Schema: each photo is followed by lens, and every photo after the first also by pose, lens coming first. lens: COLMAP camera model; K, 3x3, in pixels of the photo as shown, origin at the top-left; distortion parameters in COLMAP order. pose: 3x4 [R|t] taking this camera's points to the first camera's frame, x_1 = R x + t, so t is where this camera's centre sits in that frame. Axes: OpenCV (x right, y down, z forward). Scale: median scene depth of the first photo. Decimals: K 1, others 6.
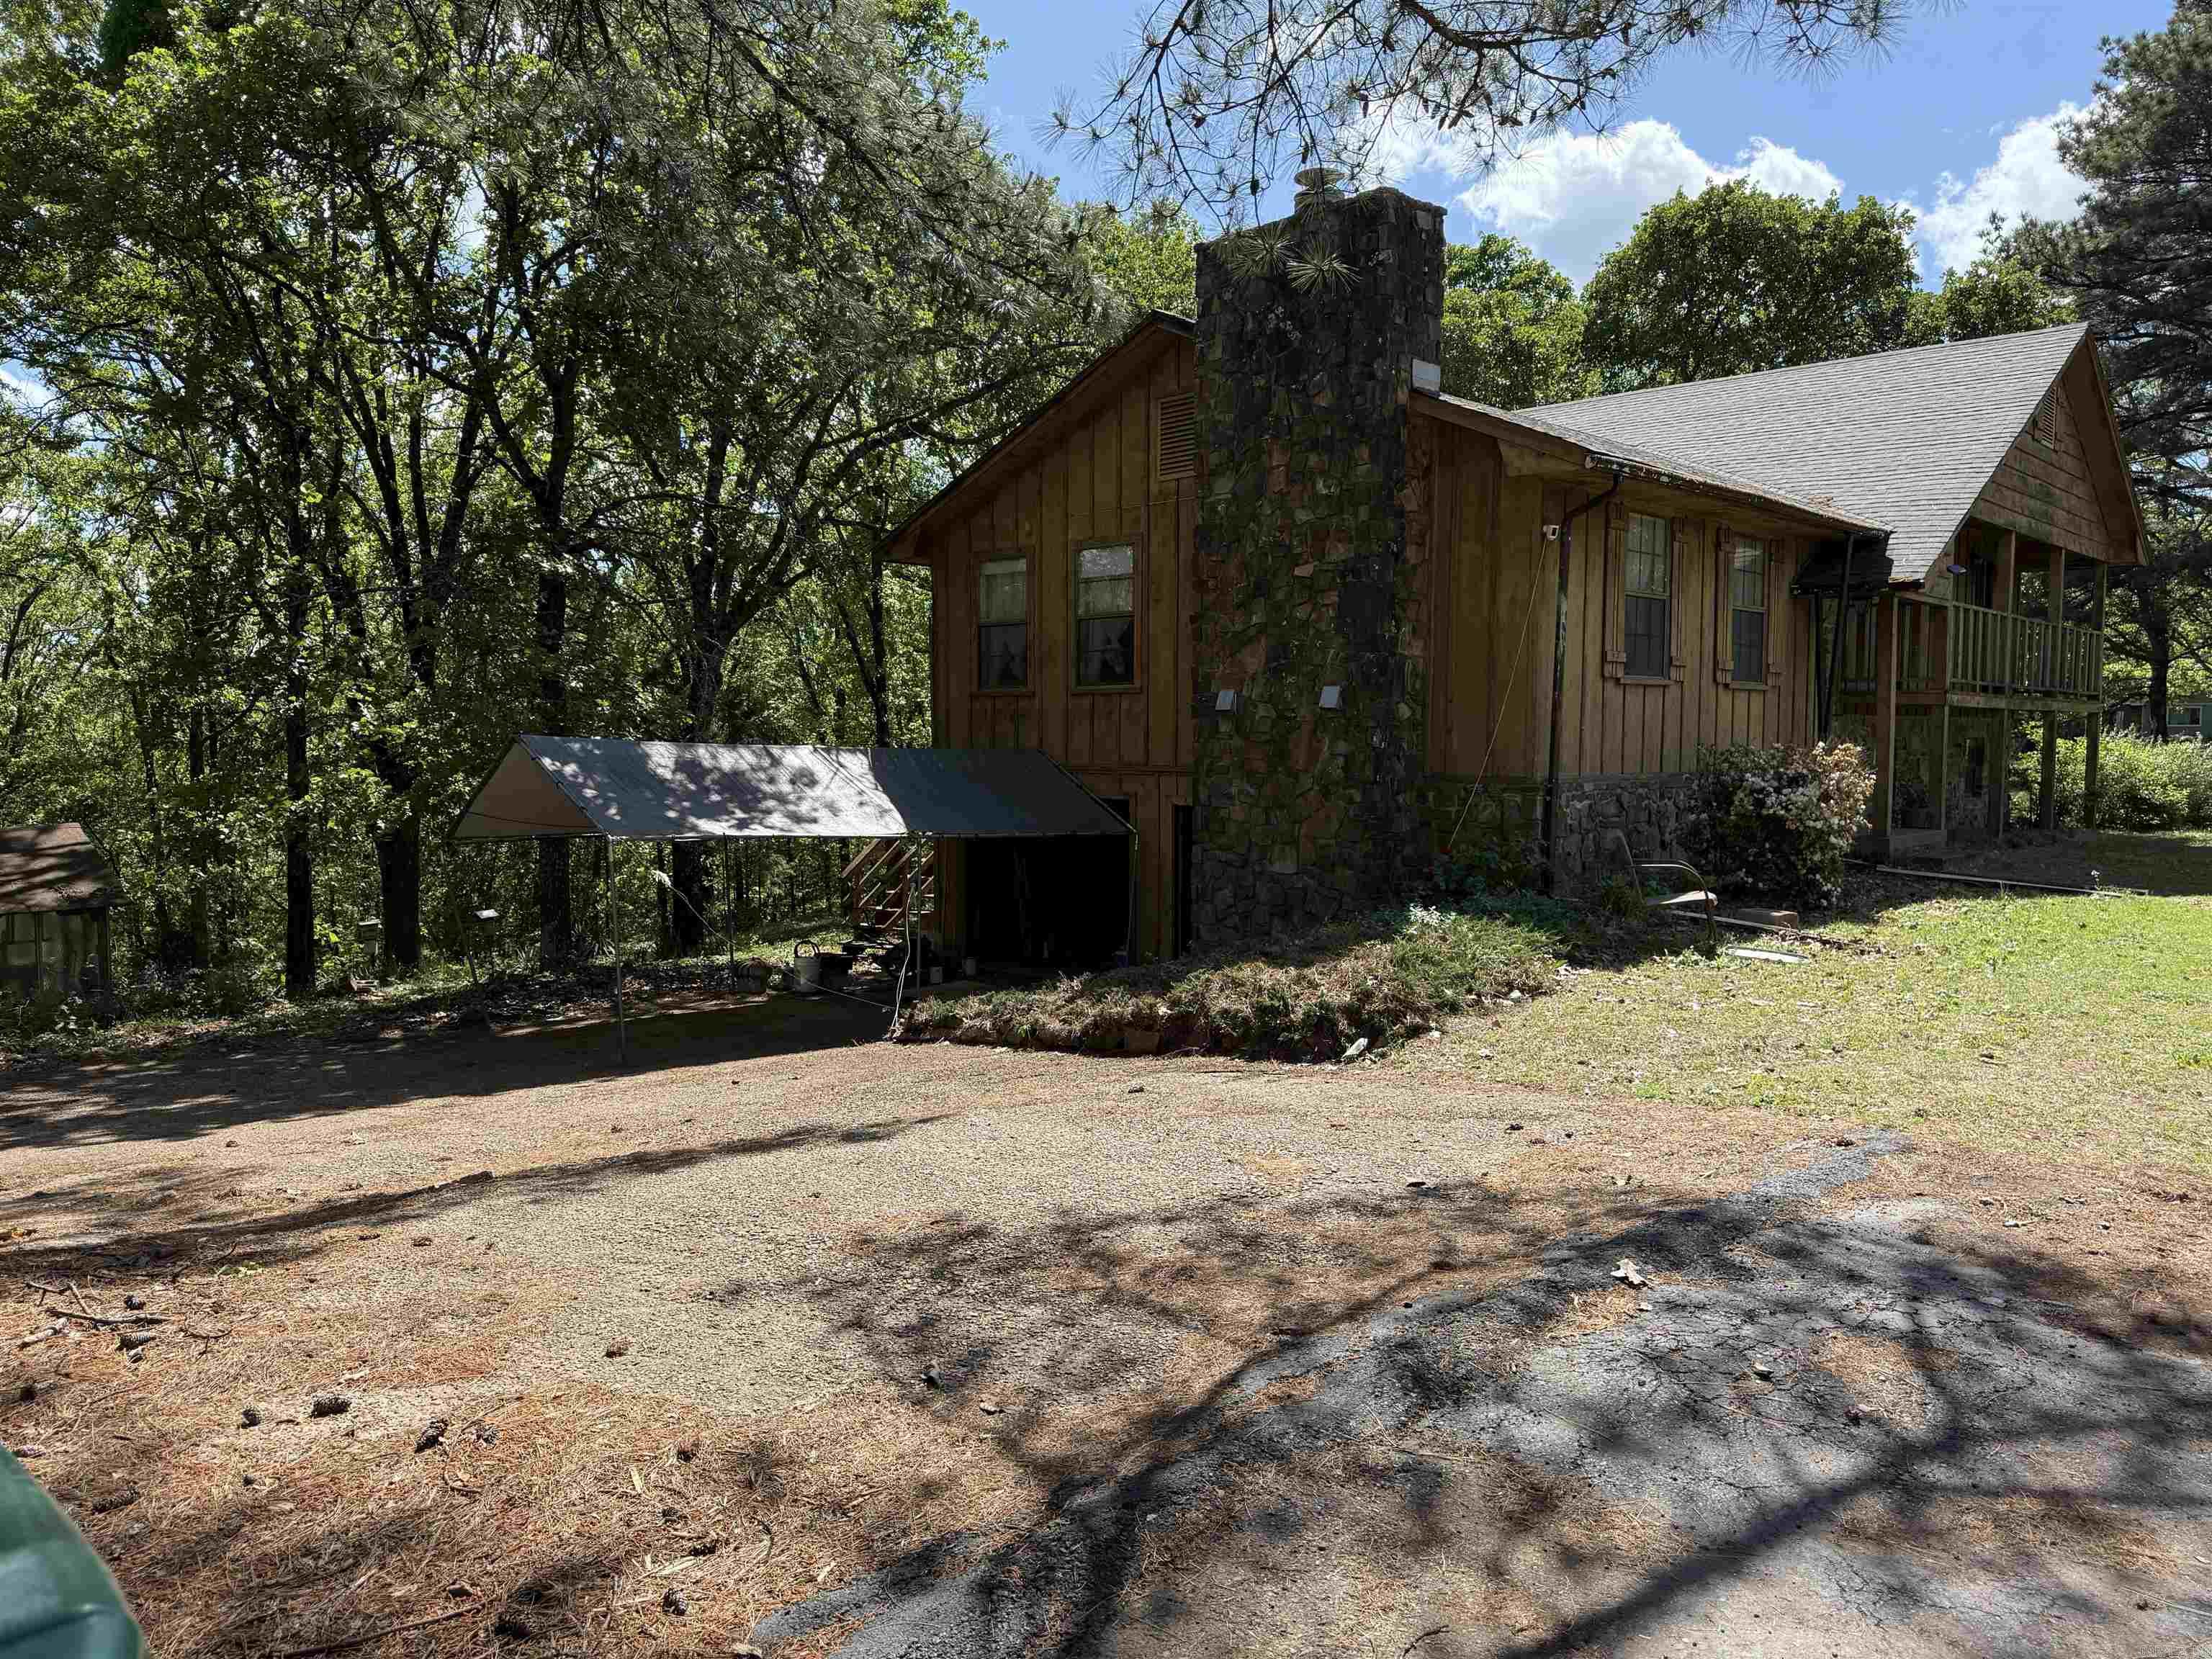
lens RADIAL K [[1553.2, 0, 1099.7], [0, 1553.2, 845.6], [0, 0, 1]] dist [0.089252, -0.129735]
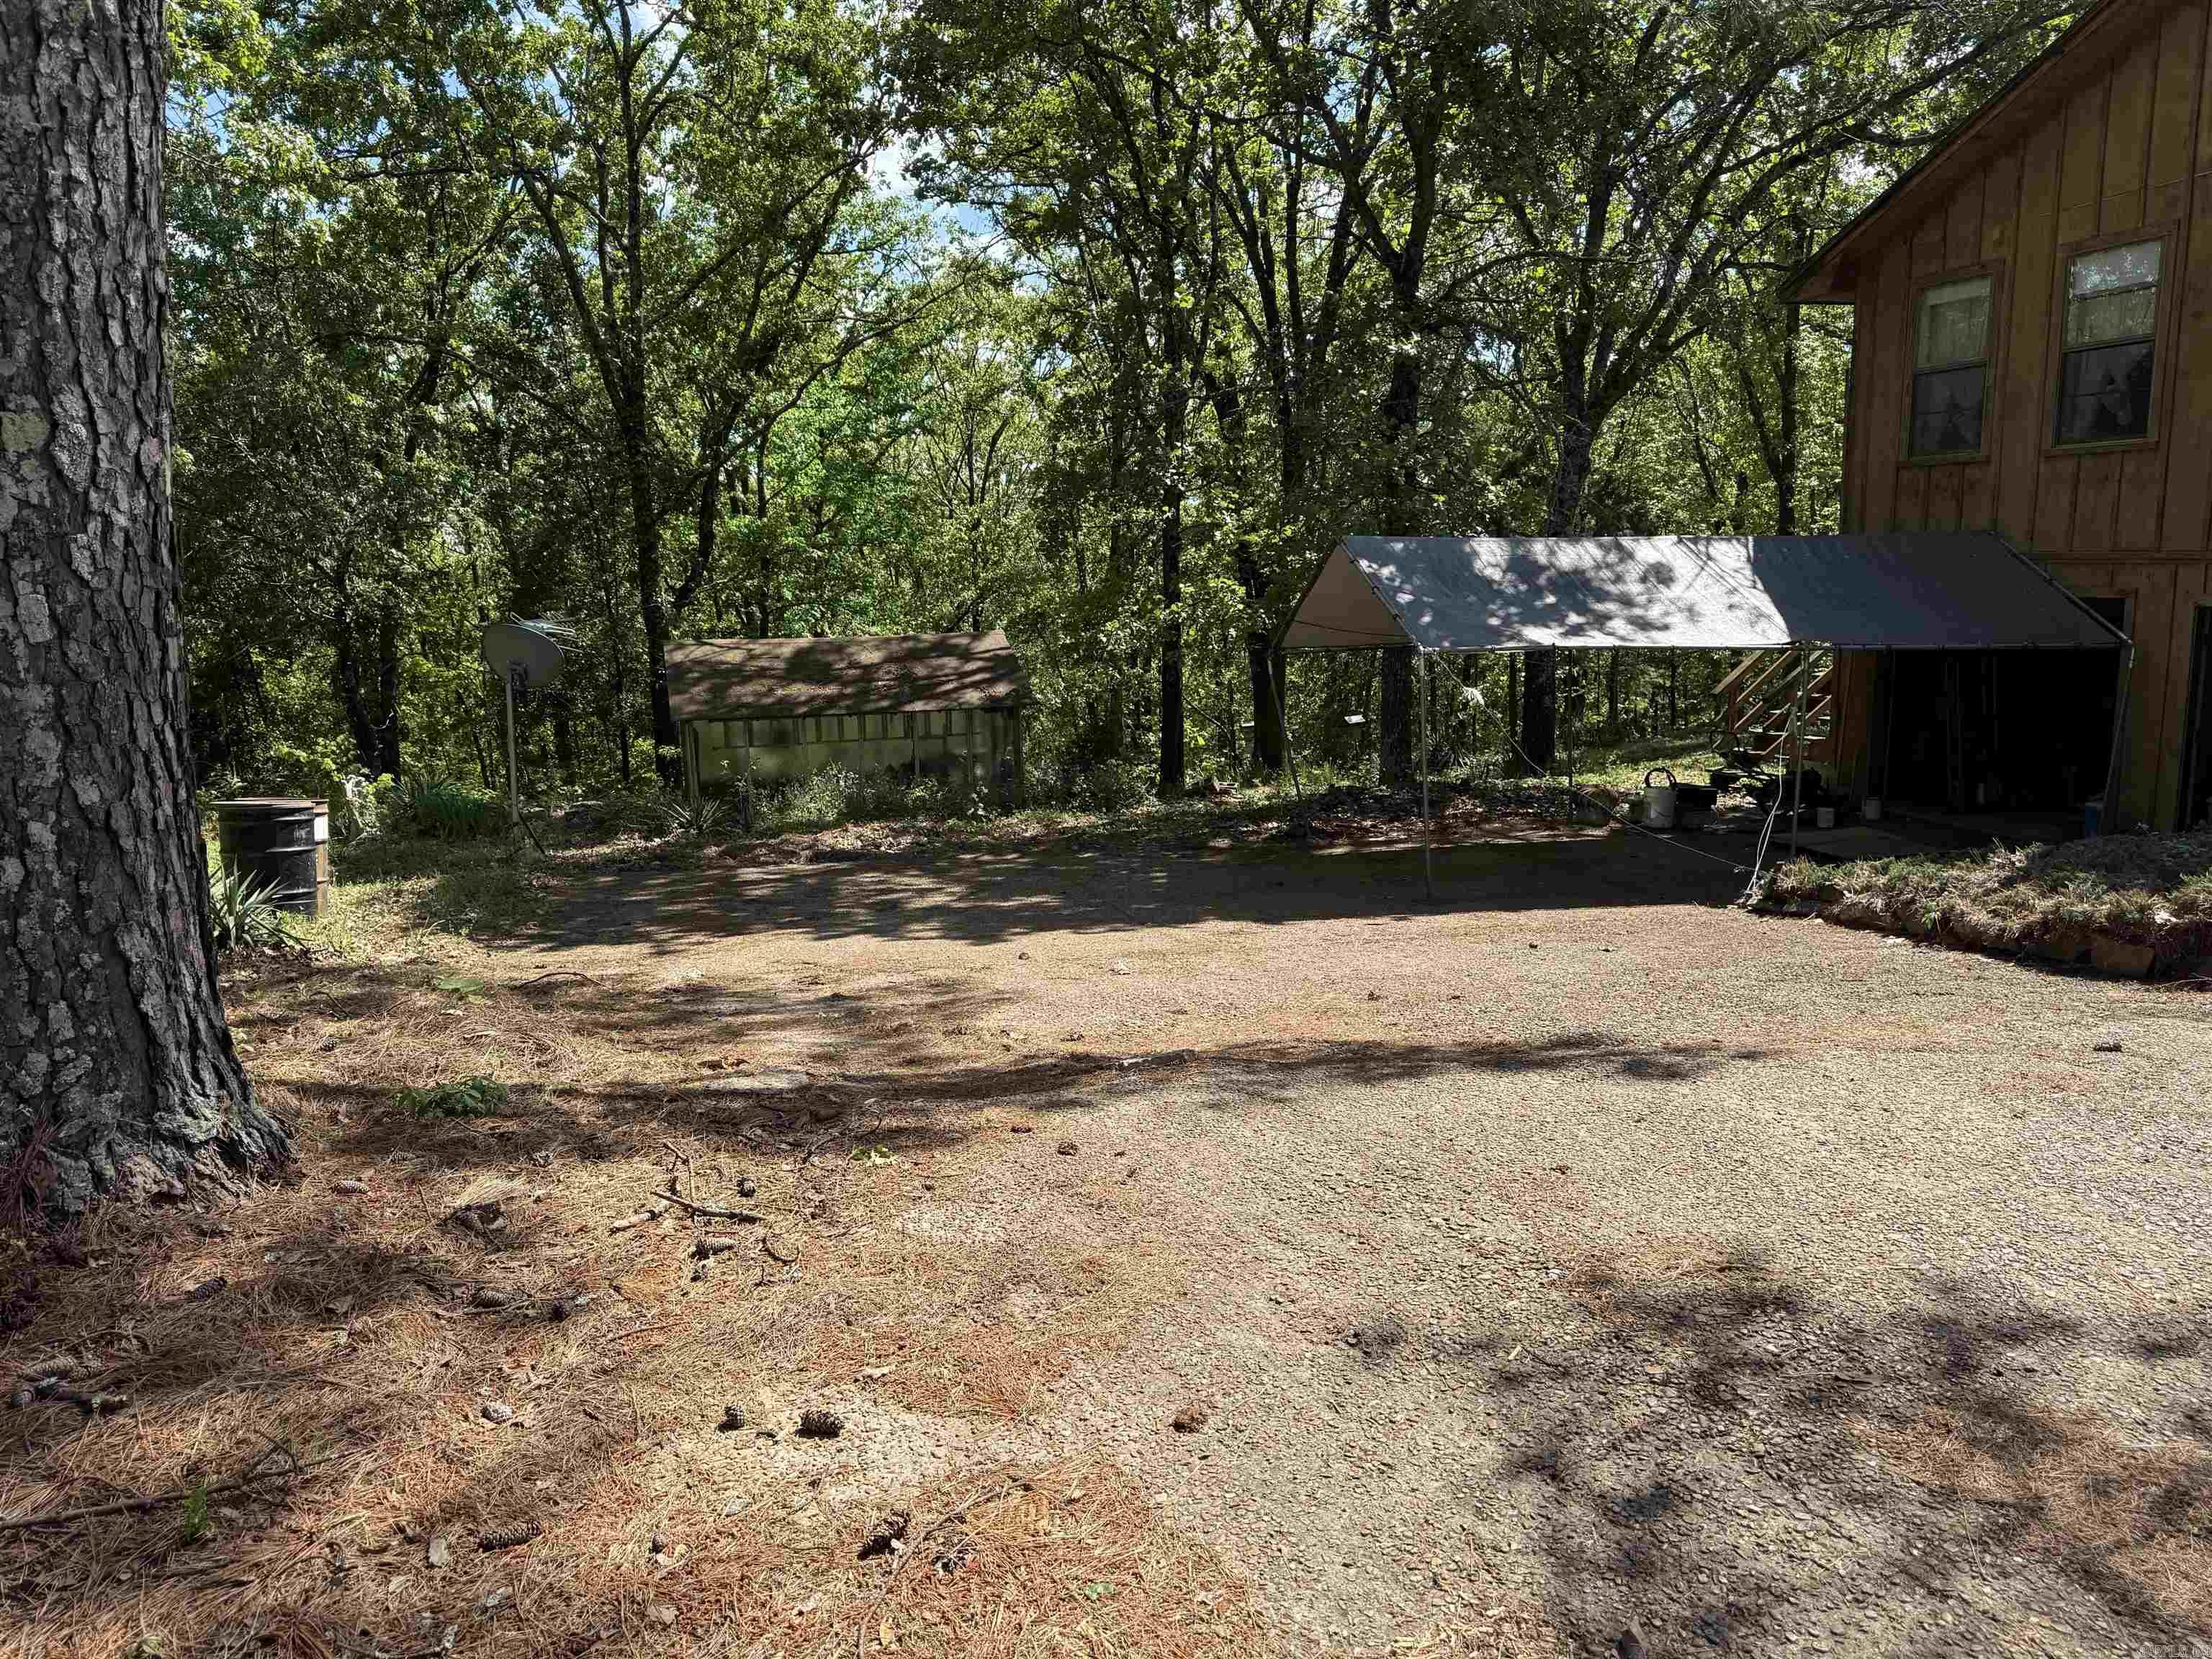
lens RADIAL K [[1553.2, 0, 1099.7], [0, 1553.2, 845.6], [0, 0, 1]] dist [0.089252, -0.129735]
pose [[0.851975, 0.072442, -0.518547, 0.000005], [-0.007239, 0.991917, 0.126679, -0.004538], [0.523532, -0.104174, 0.845613, 0.124421]]
